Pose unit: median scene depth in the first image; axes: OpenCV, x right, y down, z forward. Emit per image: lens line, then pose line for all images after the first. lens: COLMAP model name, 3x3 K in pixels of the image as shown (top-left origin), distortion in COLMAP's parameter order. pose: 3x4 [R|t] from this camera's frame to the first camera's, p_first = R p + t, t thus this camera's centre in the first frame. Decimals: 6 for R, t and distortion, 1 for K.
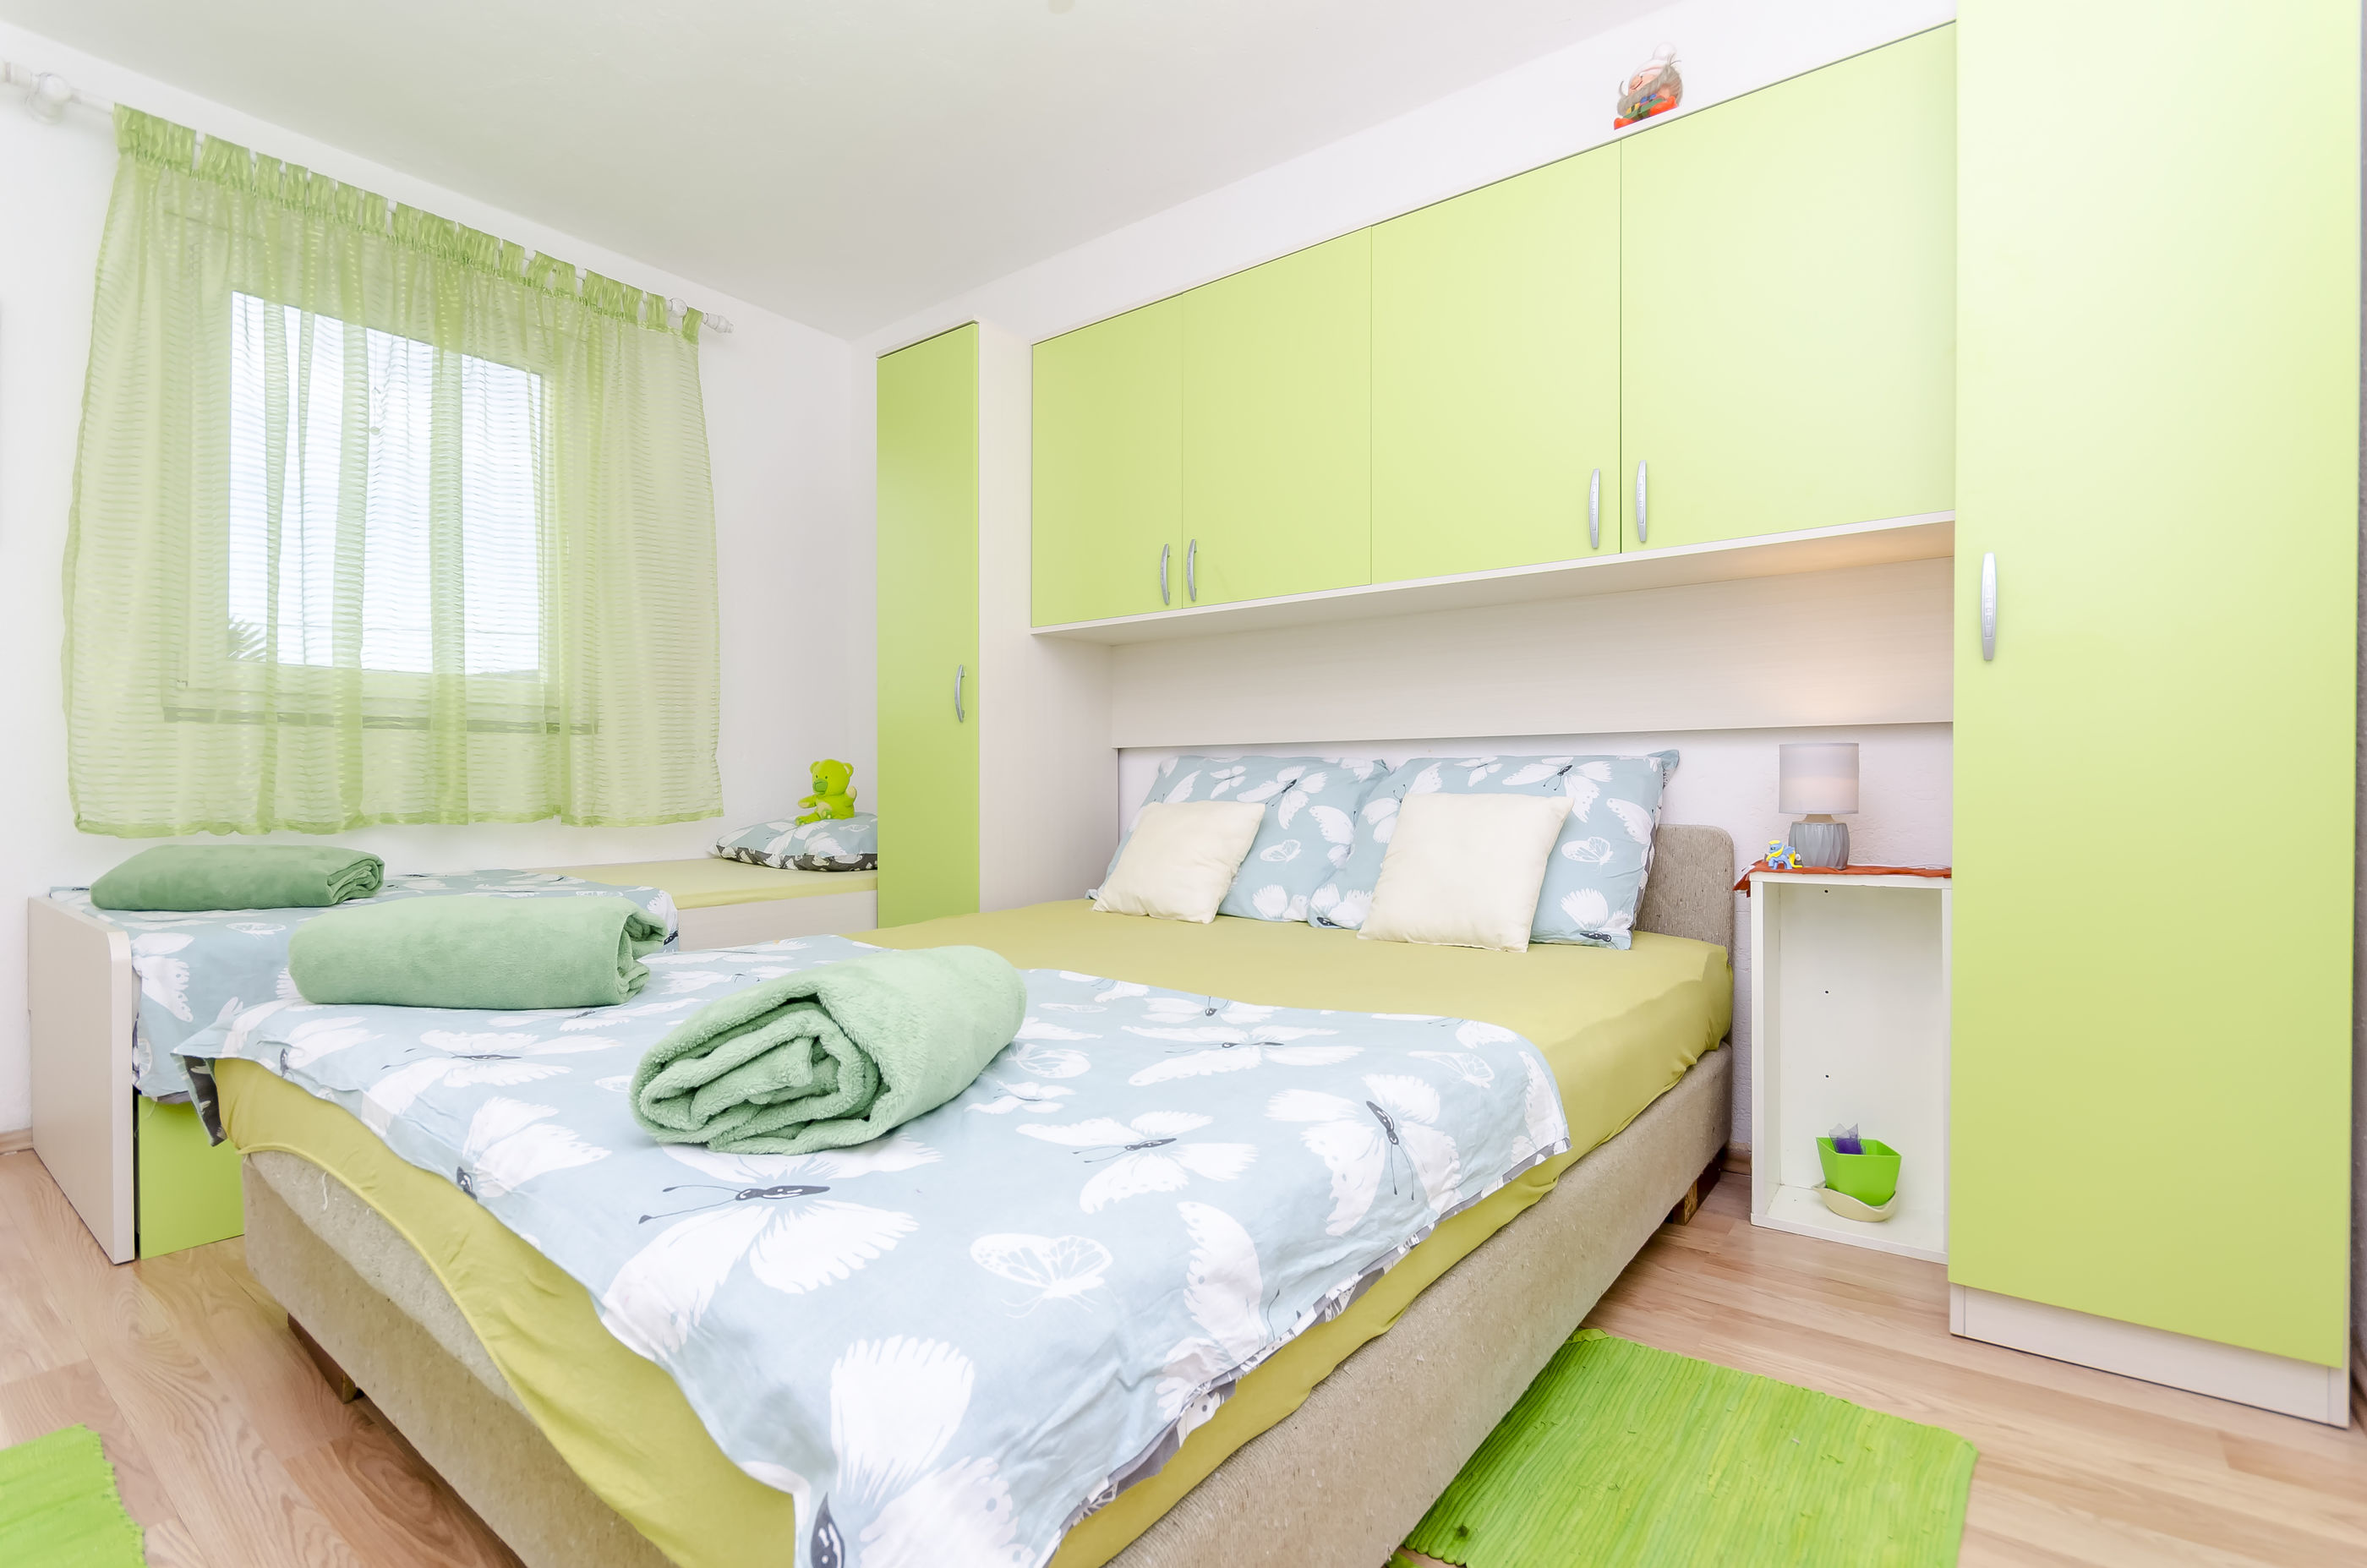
lens RADIAL K [[1094.6, 0, 1183.5], [0, 1094.6, 784.0], [0, 0, 1]] dist [-0.002664, -0.000546]
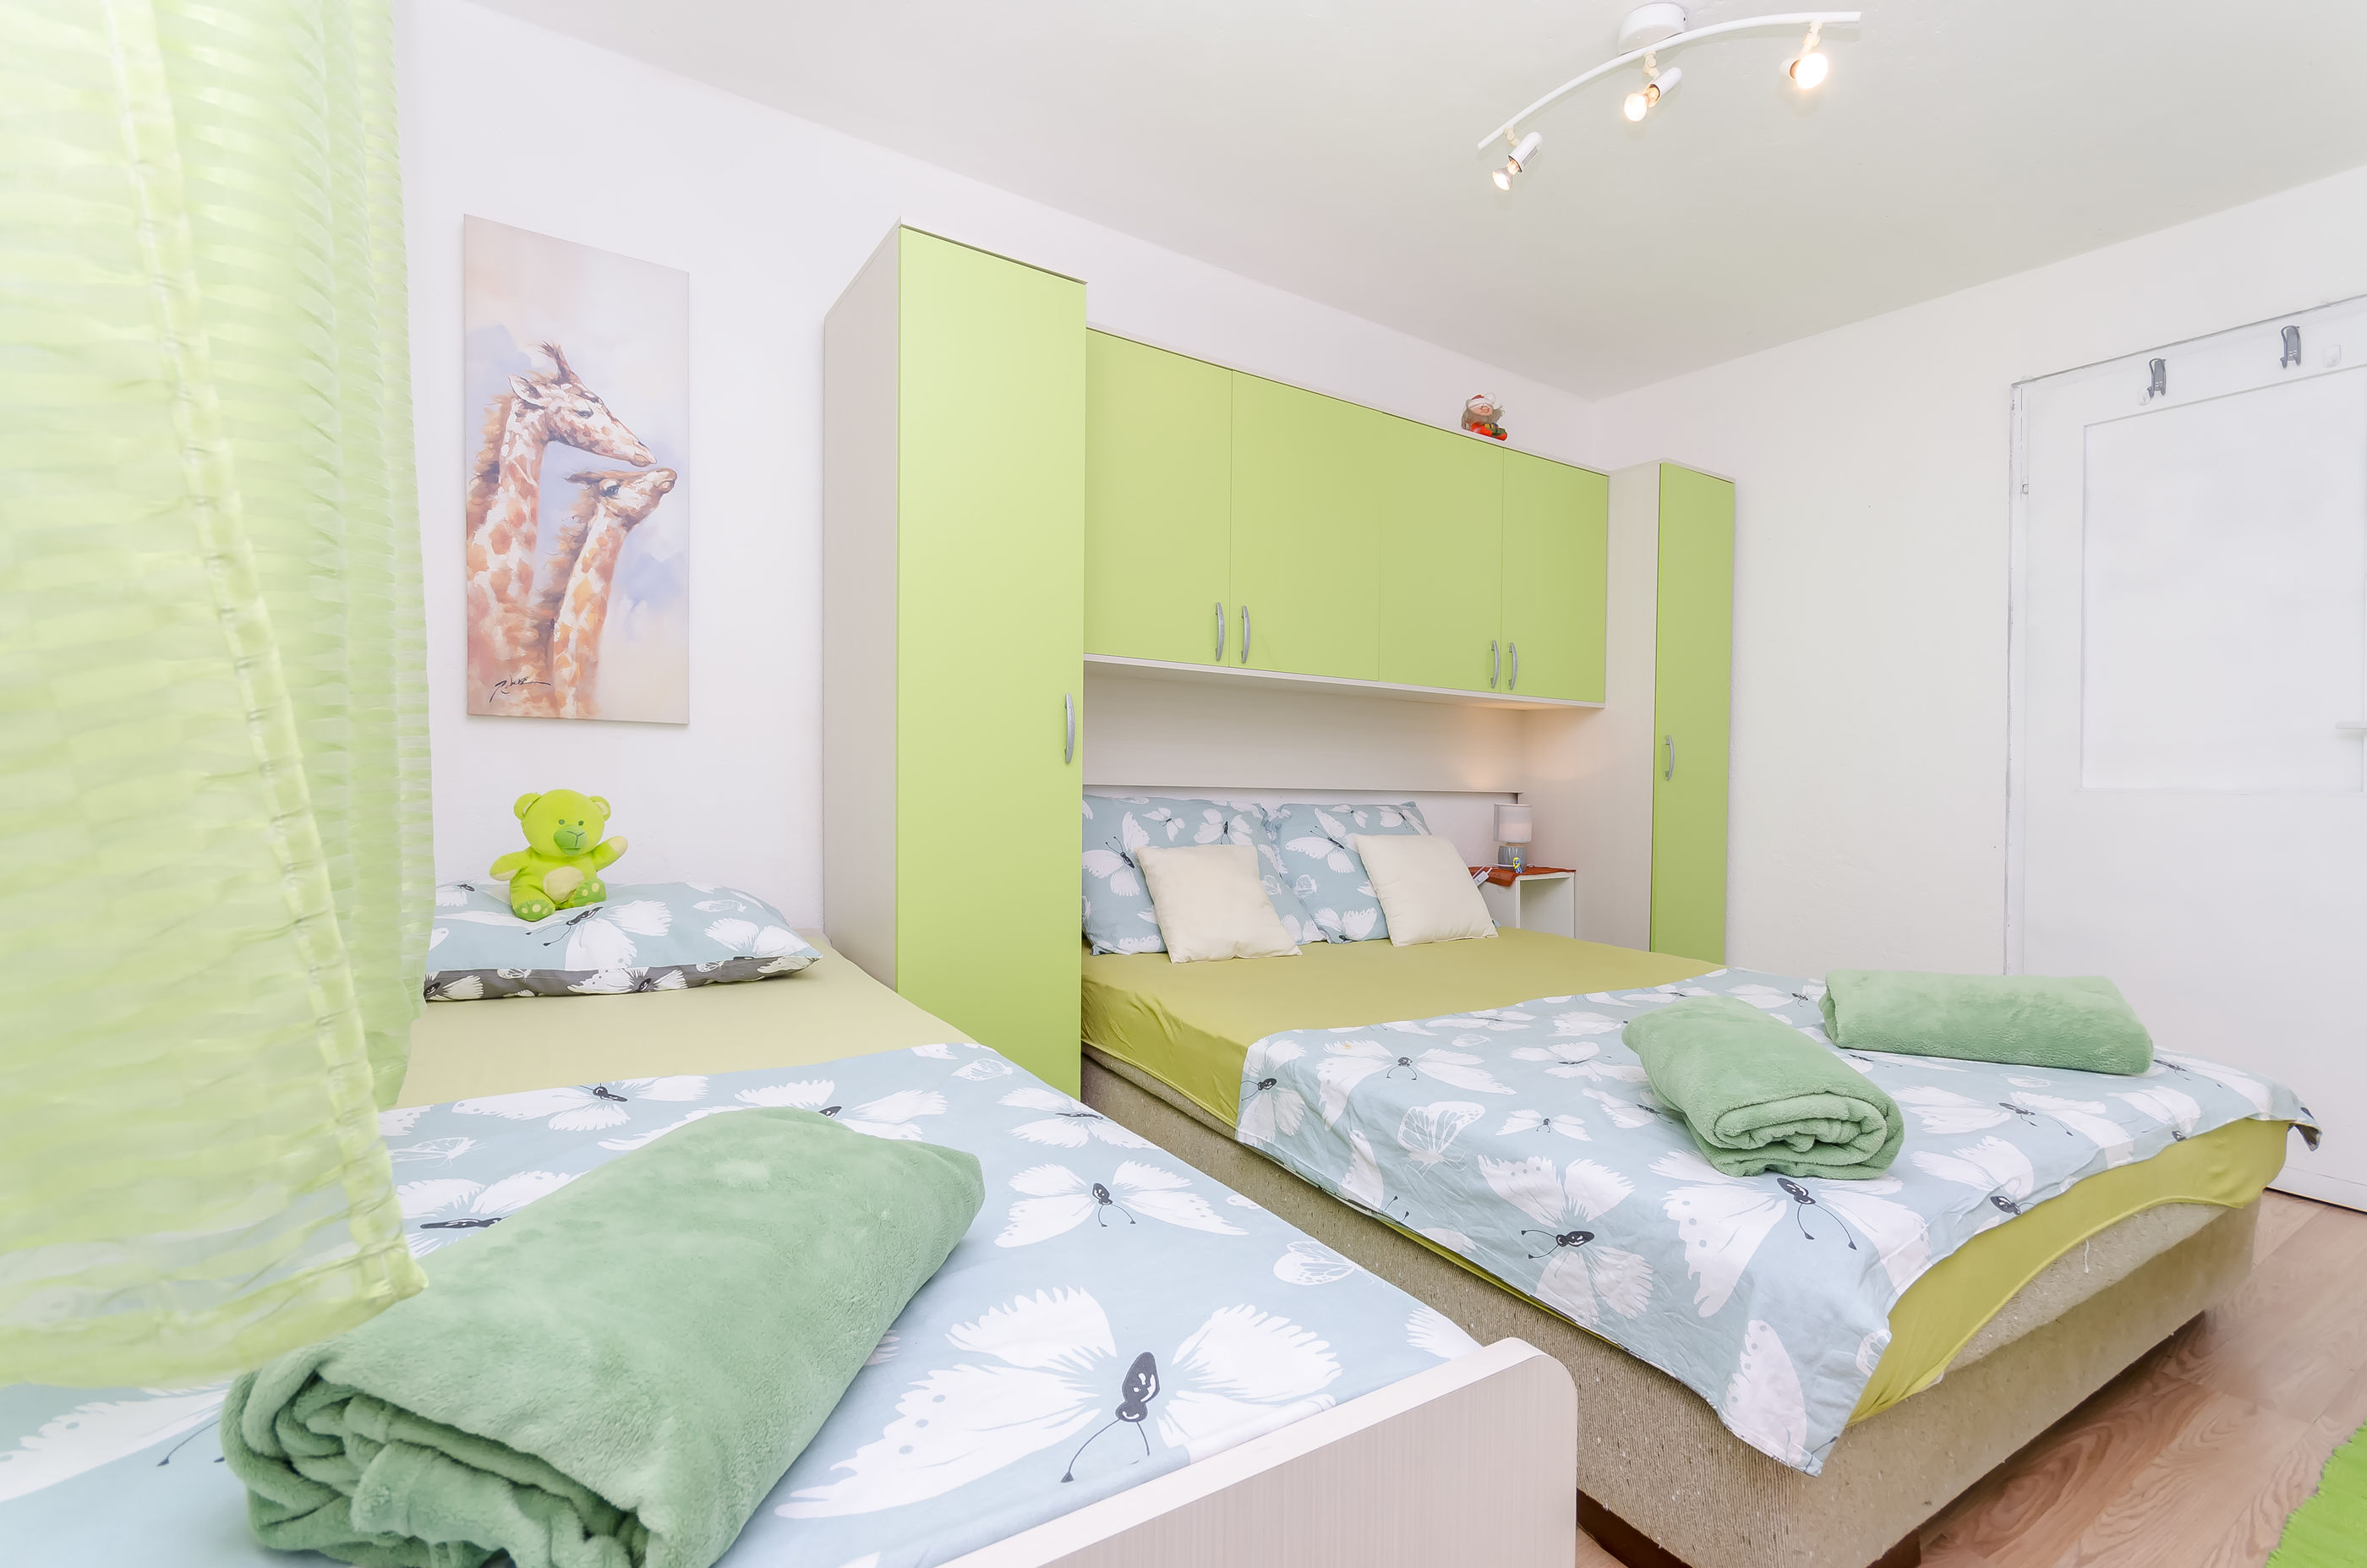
lens RADIAL K [[1039.7, 0, 1183.5], [0, 1039.7, 784.0], [0, 0, 1]] dist [-0.001924, 0.000213]
pose [[0.342883, 0.002777, 0.939374, -0.990297], [-0.025268, 0.999661, 0.006268, -0.052147], [-0.939038, -0.025885, 0.342837, 0.706272]]
